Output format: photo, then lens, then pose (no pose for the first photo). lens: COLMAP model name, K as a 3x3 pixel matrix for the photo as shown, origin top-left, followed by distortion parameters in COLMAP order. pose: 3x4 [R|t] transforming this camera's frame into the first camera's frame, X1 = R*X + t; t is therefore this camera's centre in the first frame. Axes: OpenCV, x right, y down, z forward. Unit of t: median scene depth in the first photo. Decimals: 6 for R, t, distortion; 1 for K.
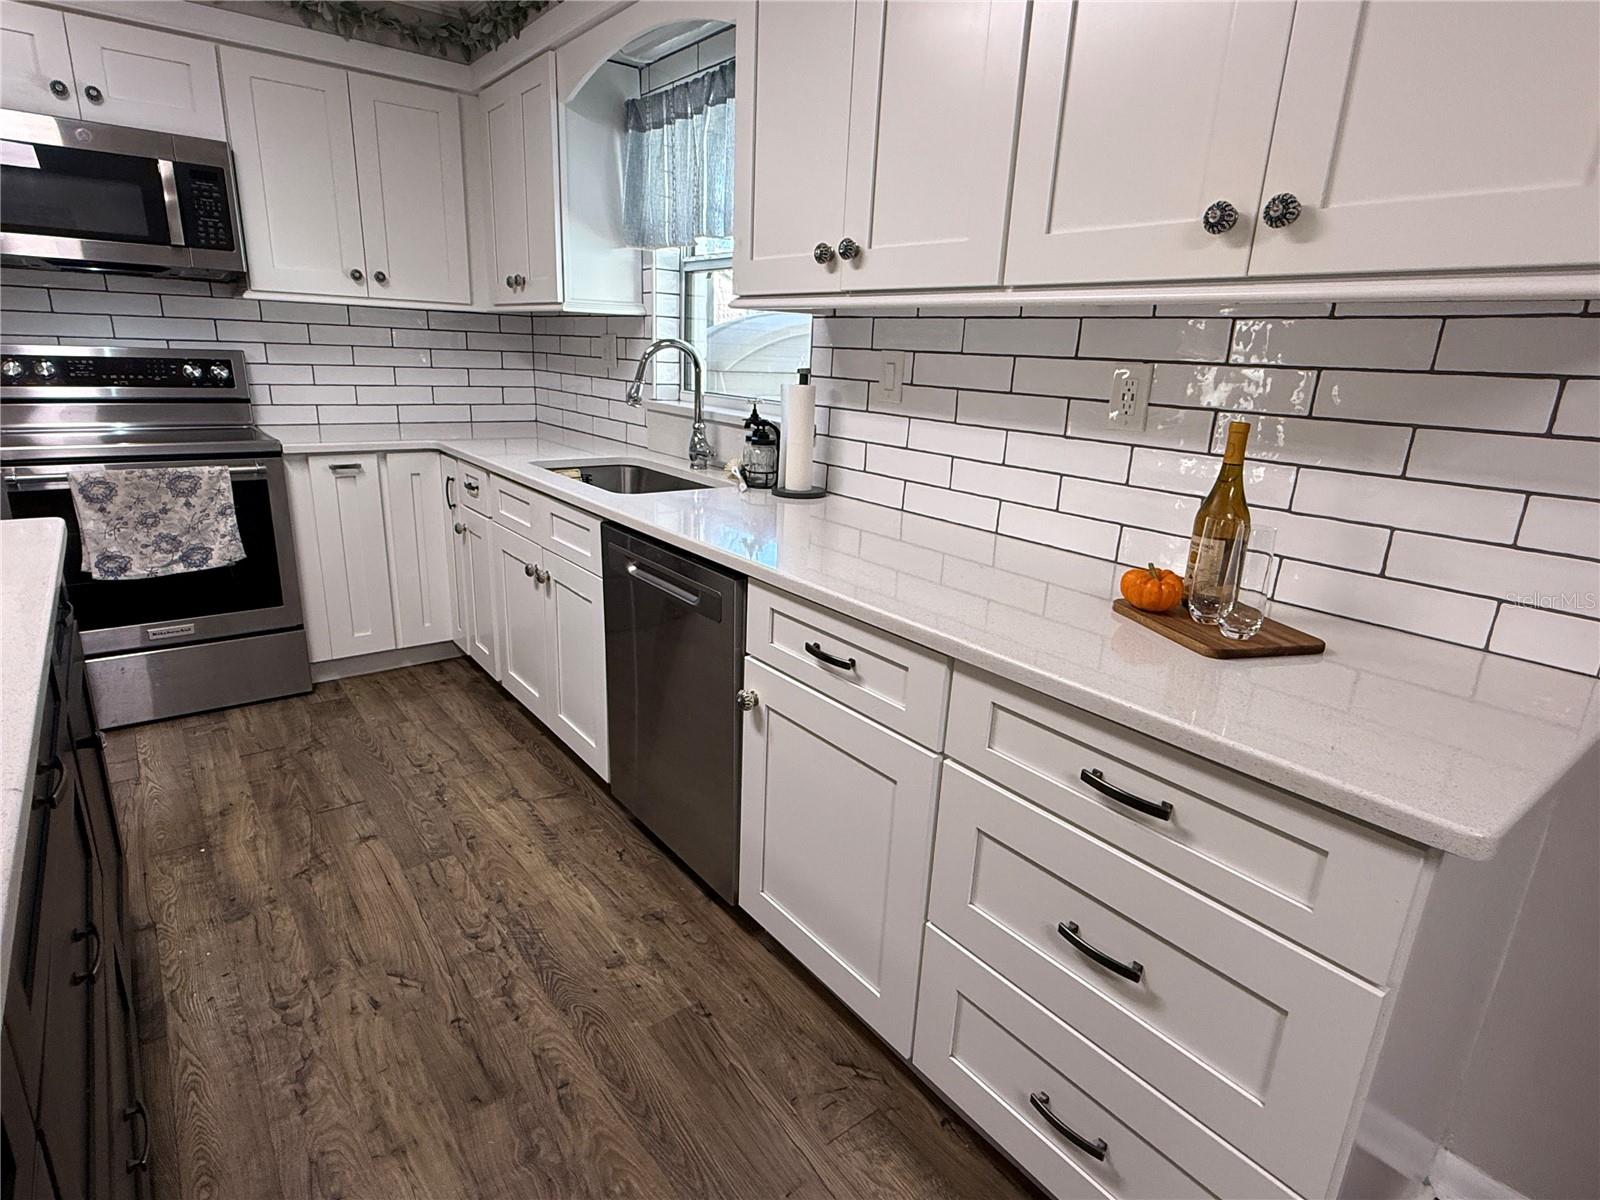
lens RADIAL K [[836.0, 0, 800.0], [0, 836.0, 600.0], [0, 0, 1]] dist [-0.008278, 0.001030]
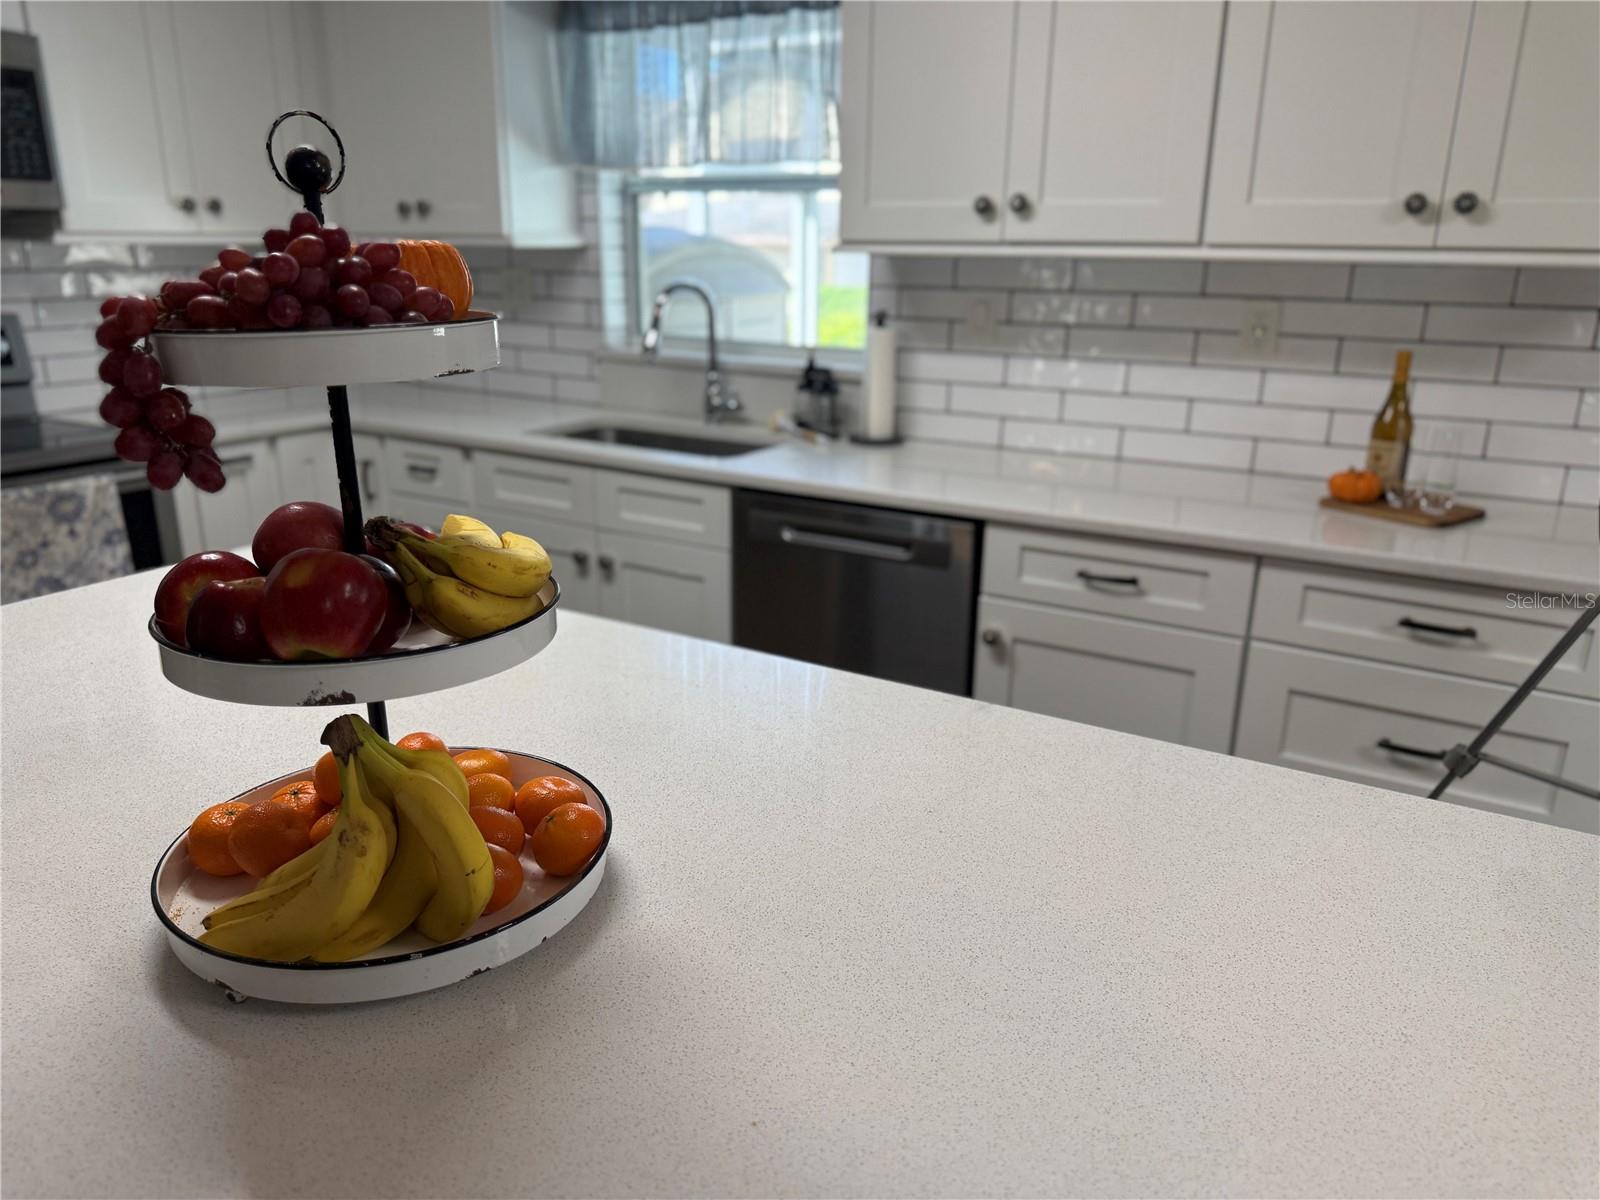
lens RADIAL K [[1139.6, 0, 800.0], [0, 1139.6, 600.0], [0, 0, 1]] dist [0.011877, -0.008343]
pose [[0.932168, -0.140779, 0.333533, -0.614039], [0.132530, 0.990041, 0.047484, -0.023145], [-0.336896, -0.000060, 0.941542, -0.222456]]
